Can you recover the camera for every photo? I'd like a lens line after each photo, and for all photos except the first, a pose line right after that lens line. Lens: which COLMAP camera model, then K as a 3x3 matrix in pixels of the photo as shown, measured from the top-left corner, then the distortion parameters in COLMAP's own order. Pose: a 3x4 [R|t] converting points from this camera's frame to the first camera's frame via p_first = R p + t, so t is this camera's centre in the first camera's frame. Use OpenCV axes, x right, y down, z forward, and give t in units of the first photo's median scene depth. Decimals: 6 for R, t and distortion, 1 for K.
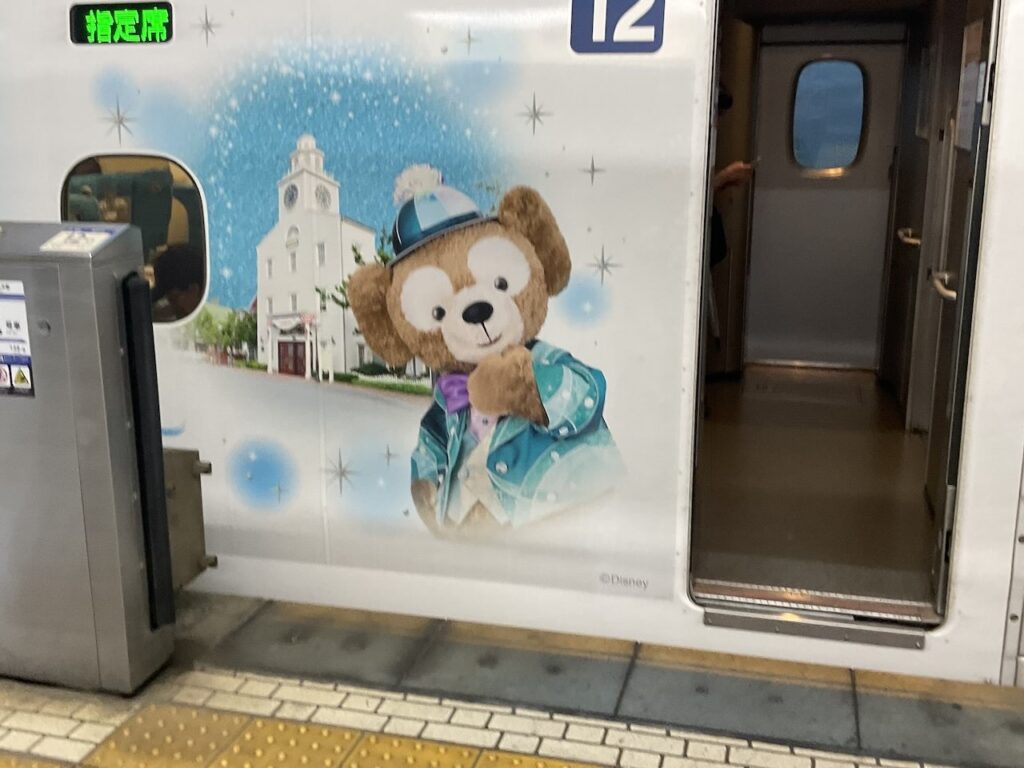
lens RADIAL K [[1119.0, 0, 509.3], [0, 1119.0, 385.0], [0, 0, 1]] dist [0.002535, 0.000000]
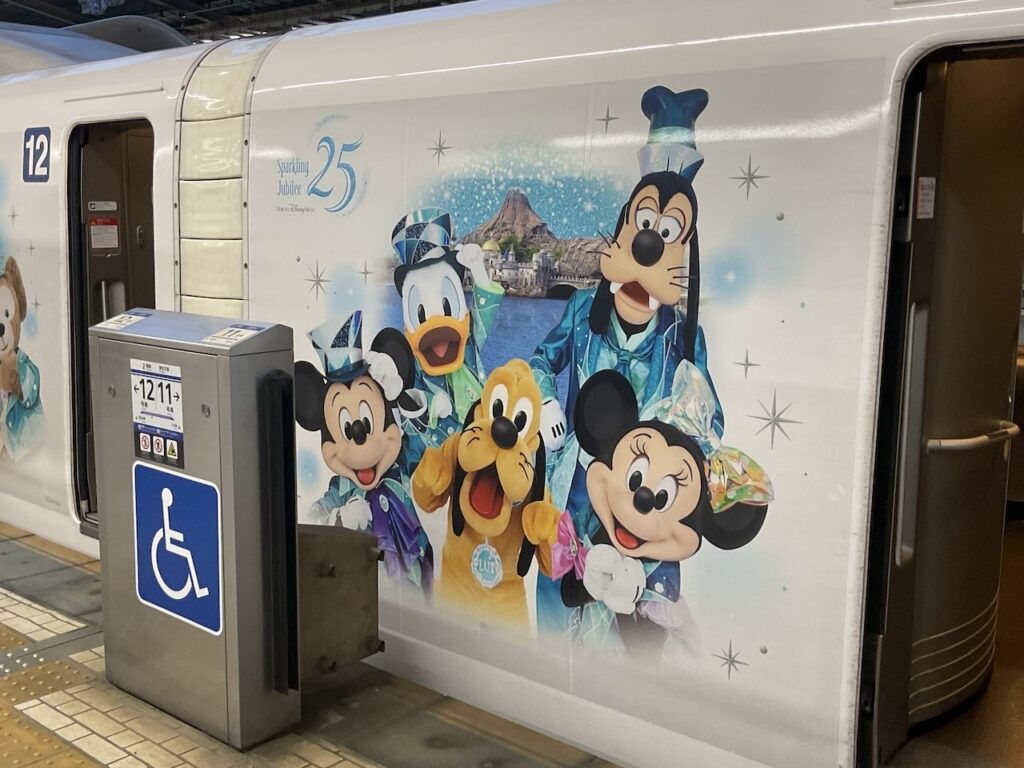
lens RADIAL K [[1119.0, 0, 514.4], [0, 1119.0, 381.7], [0, 0, 1]] dist [0.002535, 0.000000]
pose [[0.908346, 0.078878, -0.410713, 1.383792], [-0.116964, 0.990778, -0.068402, 0.037921], [0.401530, 0.110171, 0.909195, -0.222754]]
